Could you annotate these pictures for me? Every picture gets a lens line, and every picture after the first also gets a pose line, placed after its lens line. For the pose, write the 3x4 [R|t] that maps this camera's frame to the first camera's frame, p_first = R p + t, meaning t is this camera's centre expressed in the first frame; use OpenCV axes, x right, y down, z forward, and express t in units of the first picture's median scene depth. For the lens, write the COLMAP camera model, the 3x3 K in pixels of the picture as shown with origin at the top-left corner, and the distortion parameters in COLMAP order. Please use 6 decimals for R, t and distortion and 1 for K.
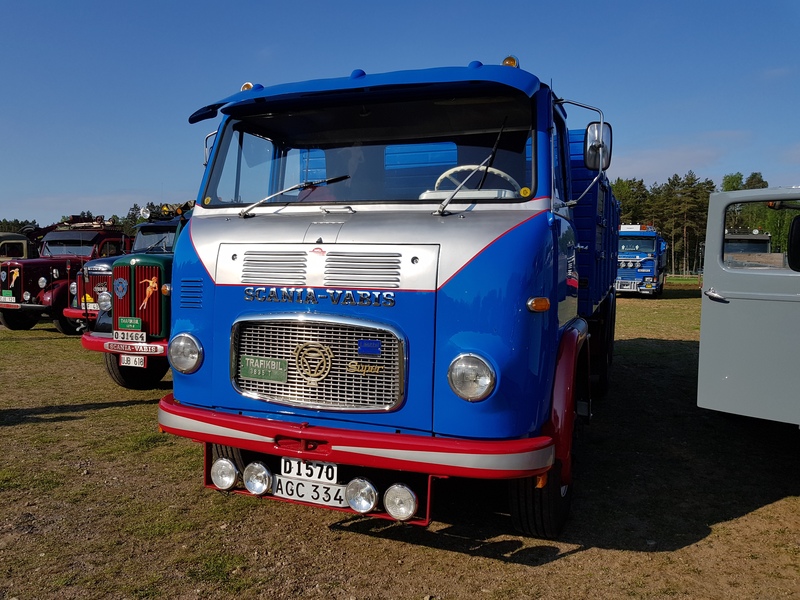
lens RADIAL K [[596.3, 0, 396.1], [0, 596.3, 299.2], [0, 0, 1]] dist [0.069904, -0.103993]
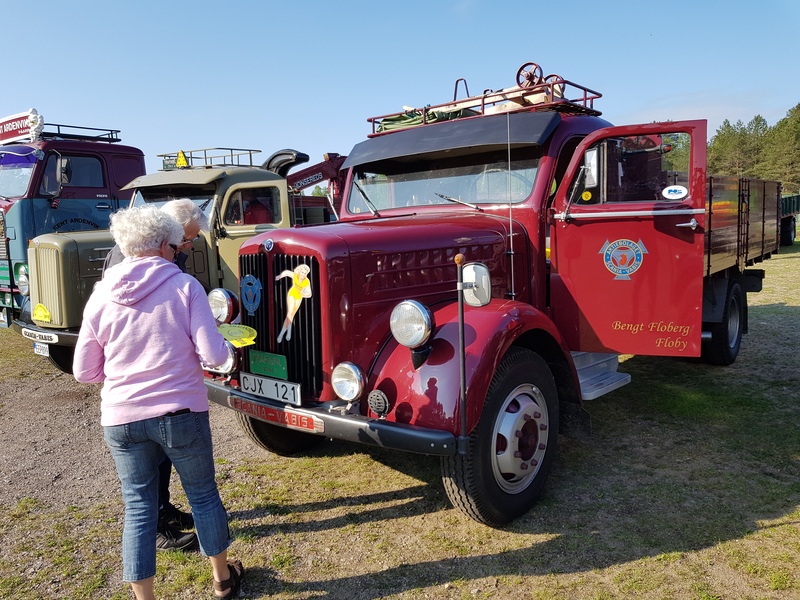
lens RADIAL K [[605.6, 0, 400.0], [0, 605.6, 300.0], [0, 0, 1]] dist [0.072155, -0.093284]
pose [[0.956021, -0.010095, -0.293126, -0.519637], [0.028864, 0.997794, 0.059777, -0.050185], [0.291876, -0.065608, 0.954203, 0.778457]]
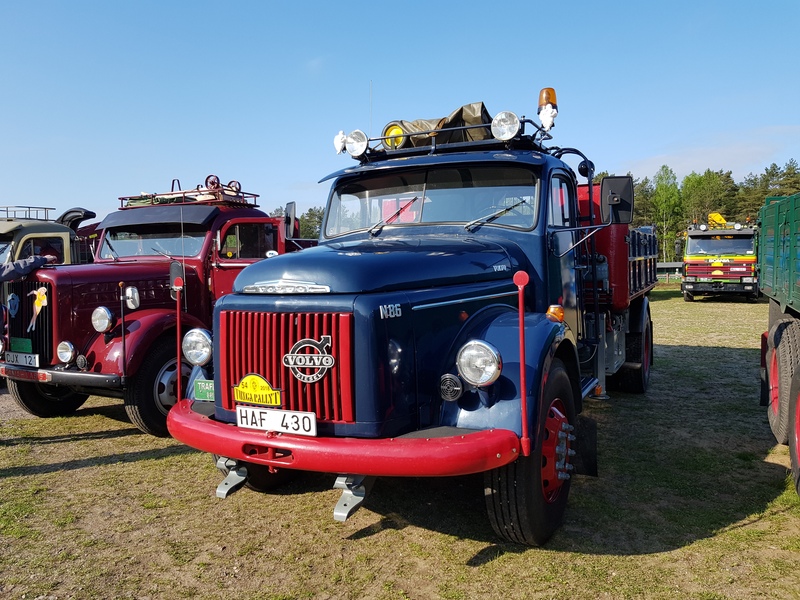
lens RADIAL K [[596.3, 0, 396.1], [0, 596.3, 299.2], [0, 0, 1]] dist [0.069904, -0.103993]
pose [[0.997639, -0.015904, -0.066809, -0.350084], [0.015218, 0.999826, -0.010756, -0.034040], [0.066968, 0.009714, 0.997708, 0.589752]]
